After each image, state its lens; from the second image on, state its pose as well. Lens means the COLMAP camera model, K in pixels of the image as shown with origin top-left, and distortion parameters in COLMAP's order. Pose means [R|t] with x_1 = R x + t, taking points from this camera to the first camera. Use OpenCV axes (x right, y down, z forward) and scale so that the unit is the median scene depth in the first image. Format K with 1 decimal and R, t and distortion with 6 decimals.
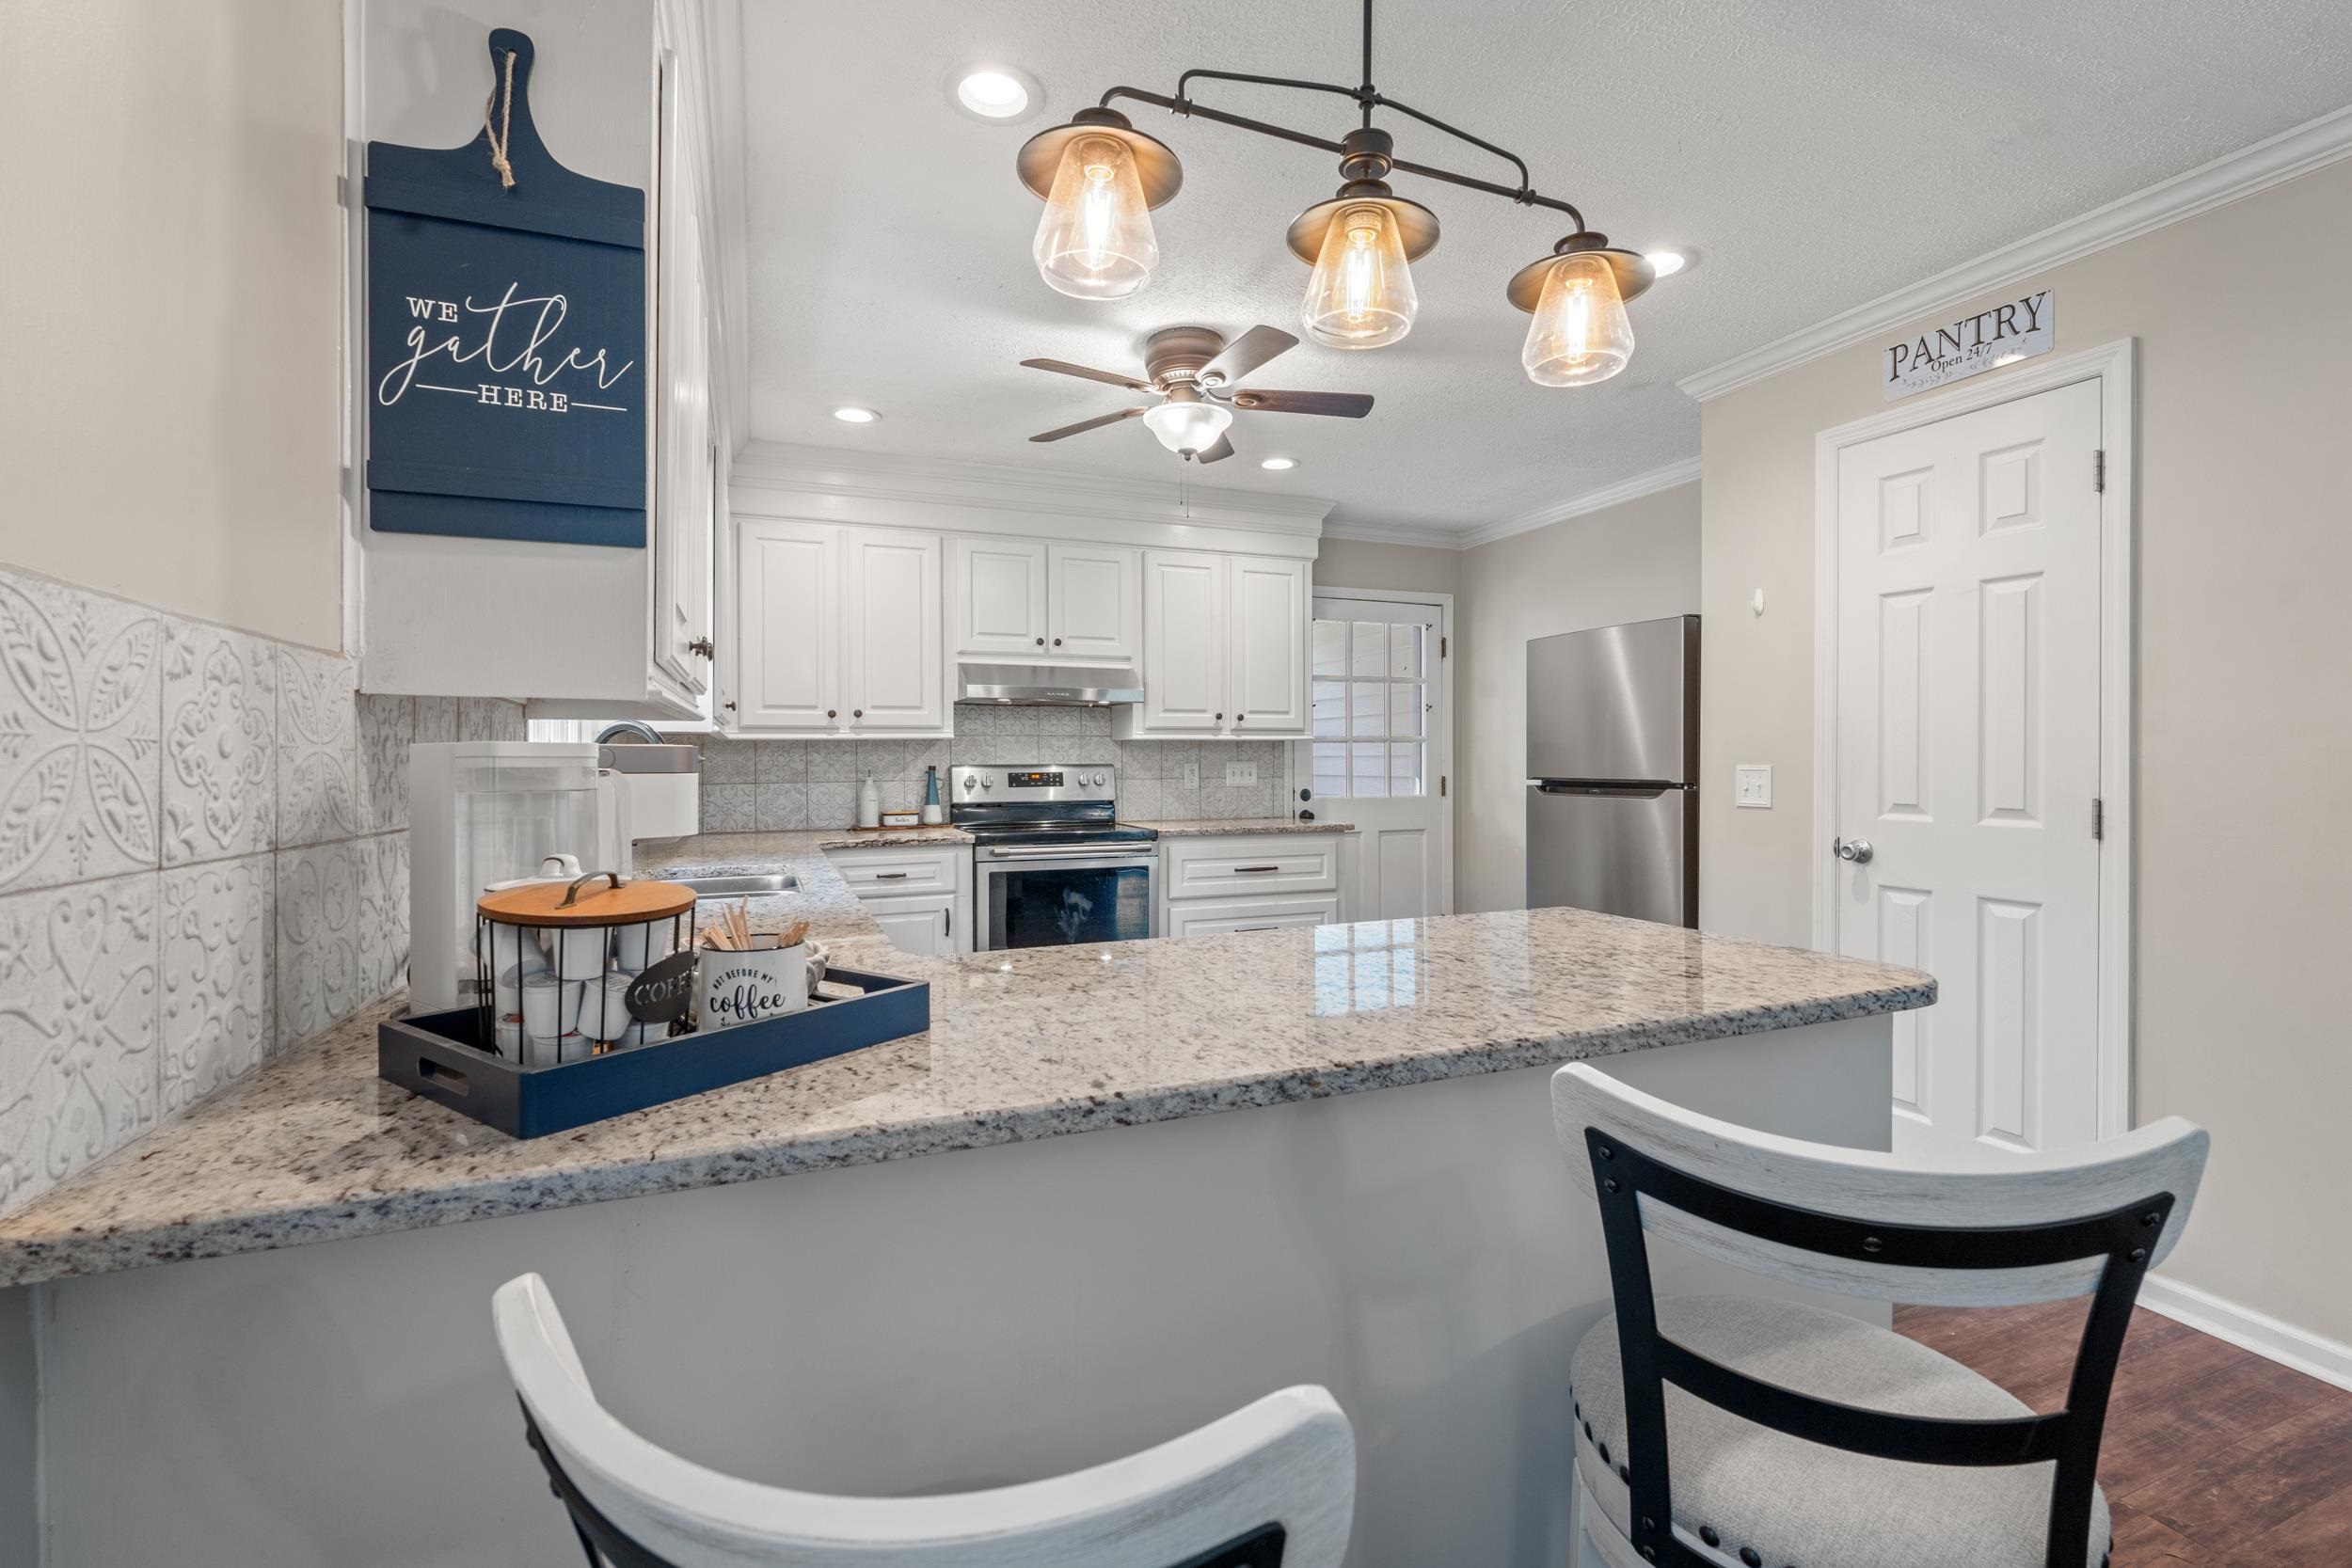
lens RADIAL K [[1031.9, 0, 1171.1], [0, 1031.9, 774.5], [0, 0, 1]] dist [-0.007026, 0.000232]
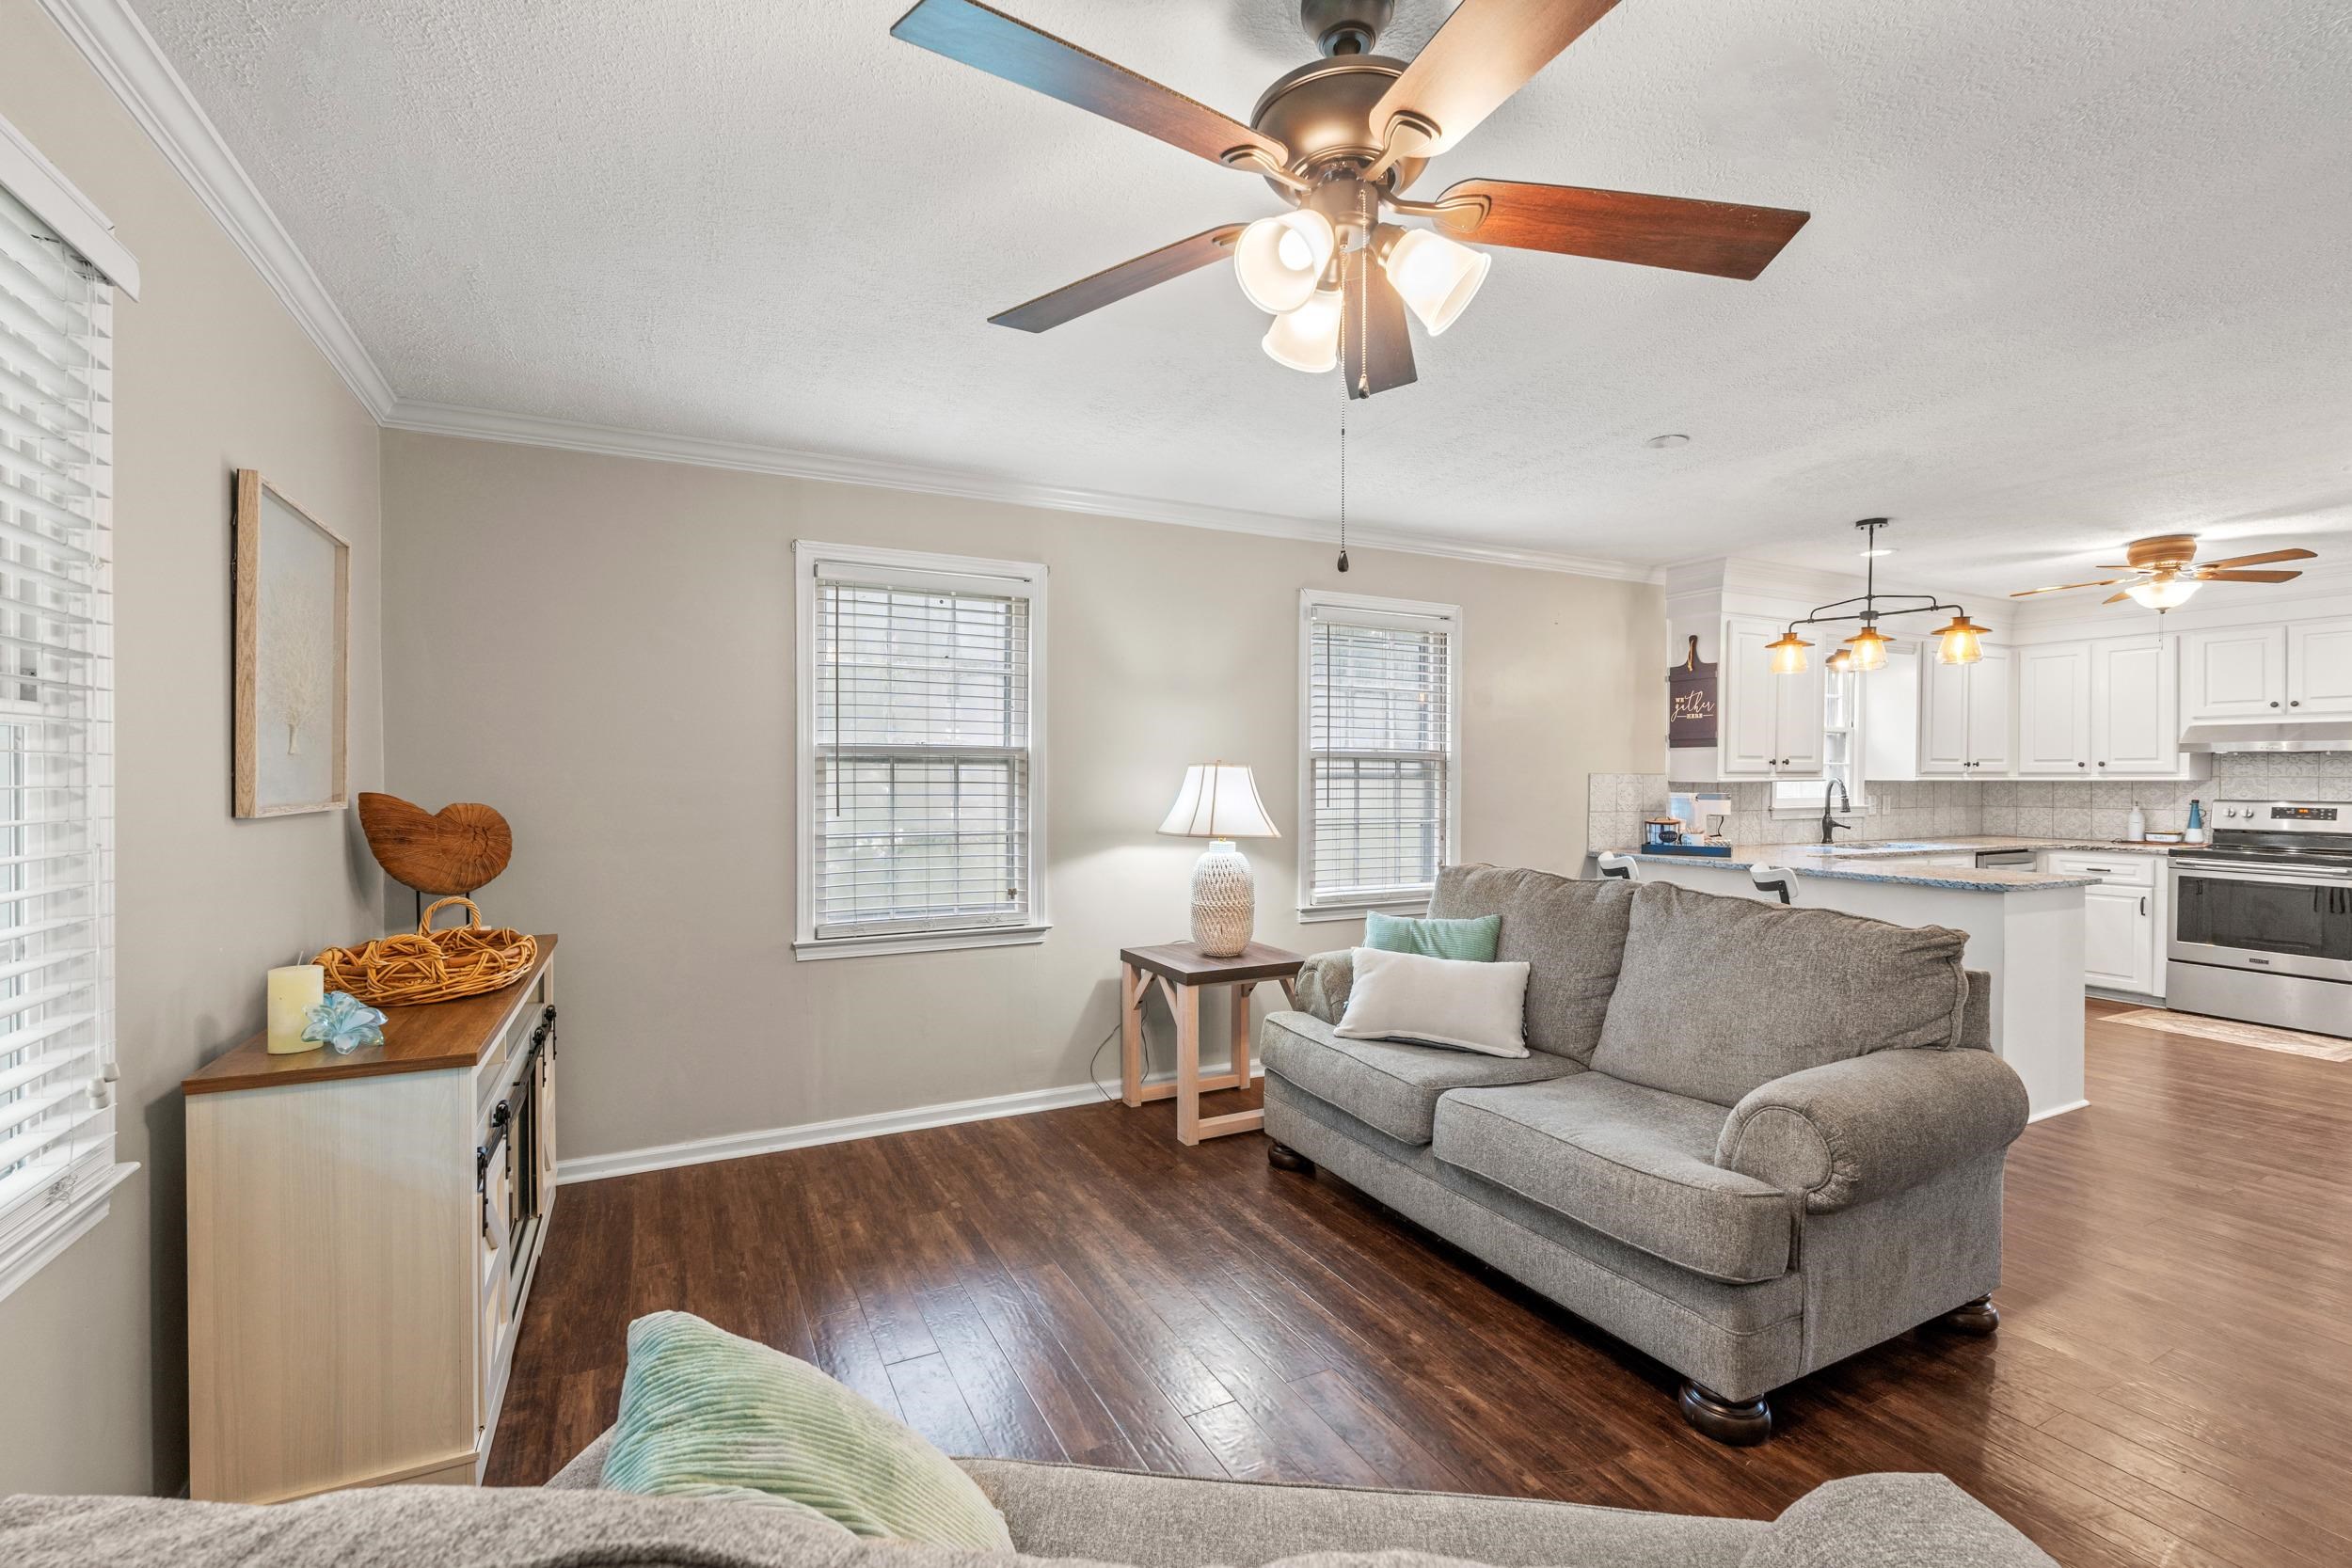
lens RADIAL K [[1031.9, 0, 1173.5], [0, 1031.9, 782.3], [0, 0, 1]] dist [-0.007026, 0.000232]
pose [[0.077042, 0.011288, -0.996964, 3.045920], [-0.015640, 0.999827, 0.010111, -0.072516], [0.996905, 0.014814, 0.077205, -1.332615]]
